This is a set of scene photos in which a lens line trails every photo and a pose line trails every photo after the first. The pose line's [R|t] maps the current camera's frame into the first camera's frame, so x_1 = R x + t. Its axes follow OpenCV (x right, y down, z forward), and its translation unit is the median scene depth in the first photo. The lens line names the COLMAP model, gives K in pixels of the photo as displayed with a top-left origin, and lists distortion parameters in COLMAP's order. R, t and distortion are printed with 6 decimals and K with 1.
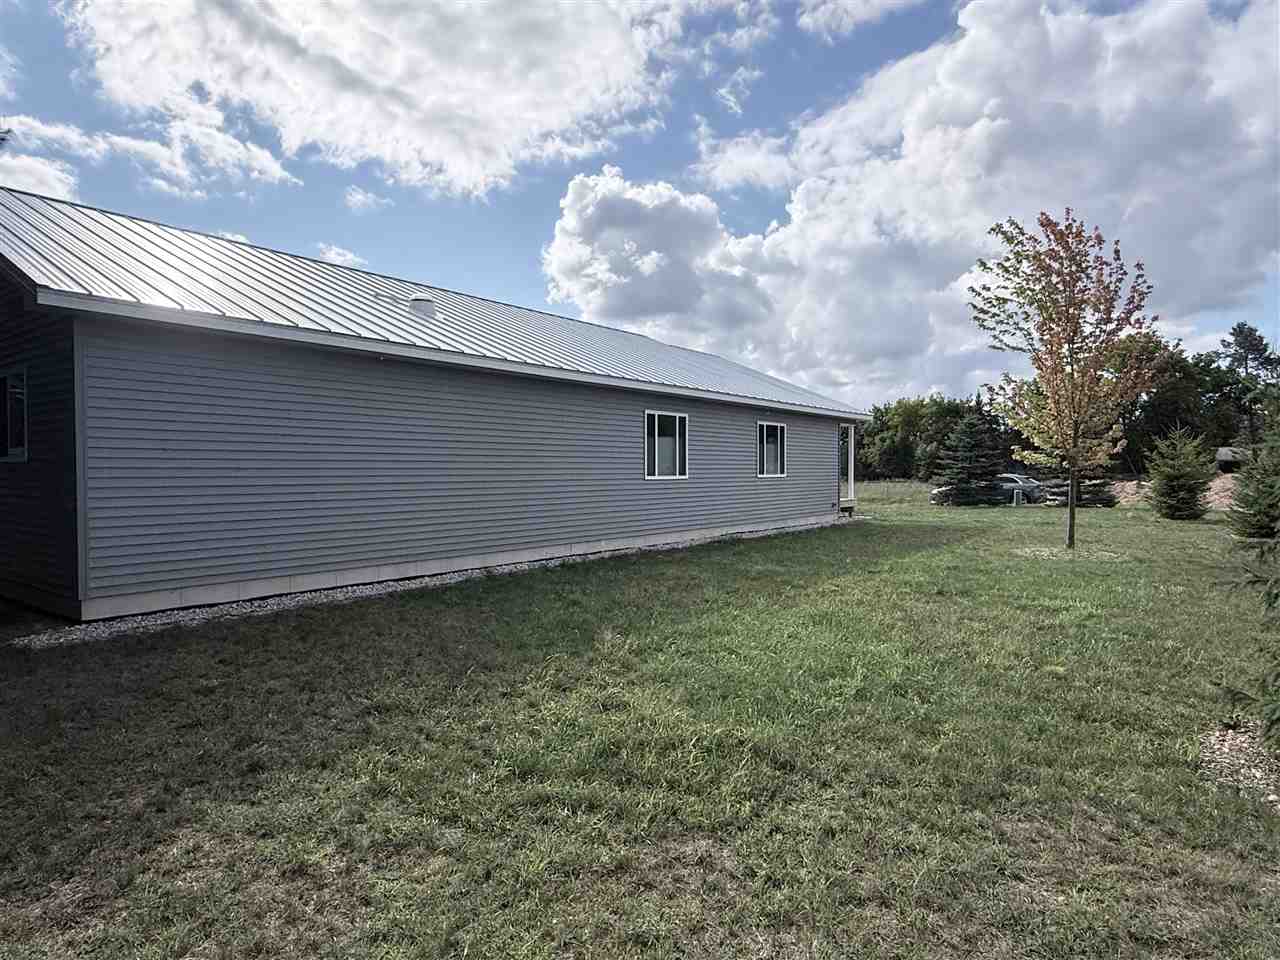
lens RADIAL K [[769.0, 0, 640.0], [0, 769.0, 478.3], [0, 0, 1]] dist [0.000110, 0.001114]
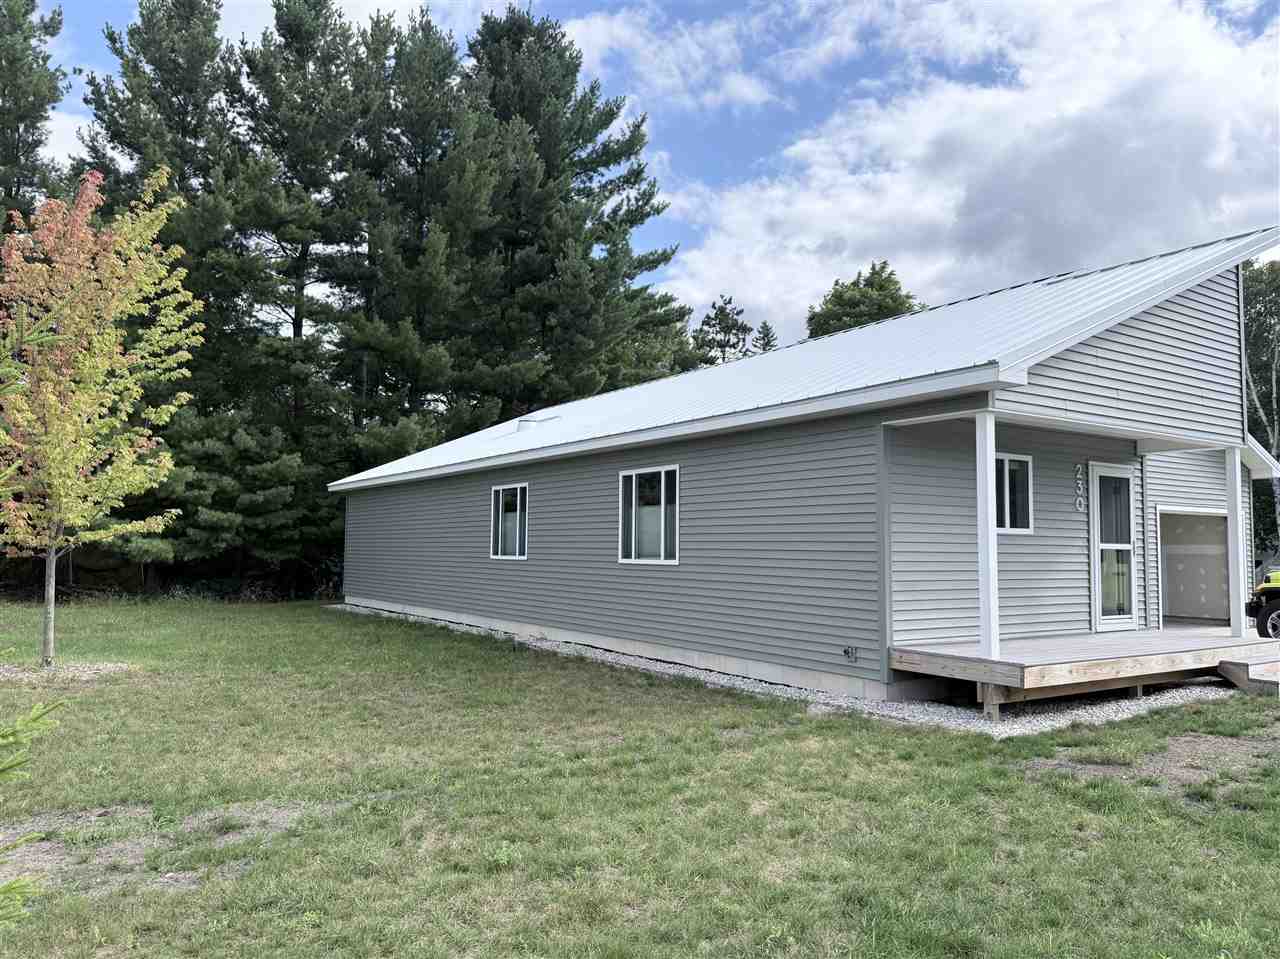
lens RADIAL K [[919.3, 0, 640.8], [0, 919.3, 480.3], [0, 0, 1]] dist [0.001772, 0.000056]
pose [[-0.335303, -0.073748, -0.939219, 0.817821], [-0.020904, 0.997268, -0.070843, -0.015252], [0.941878, -0.004121, -0.335929, 1.258392]]
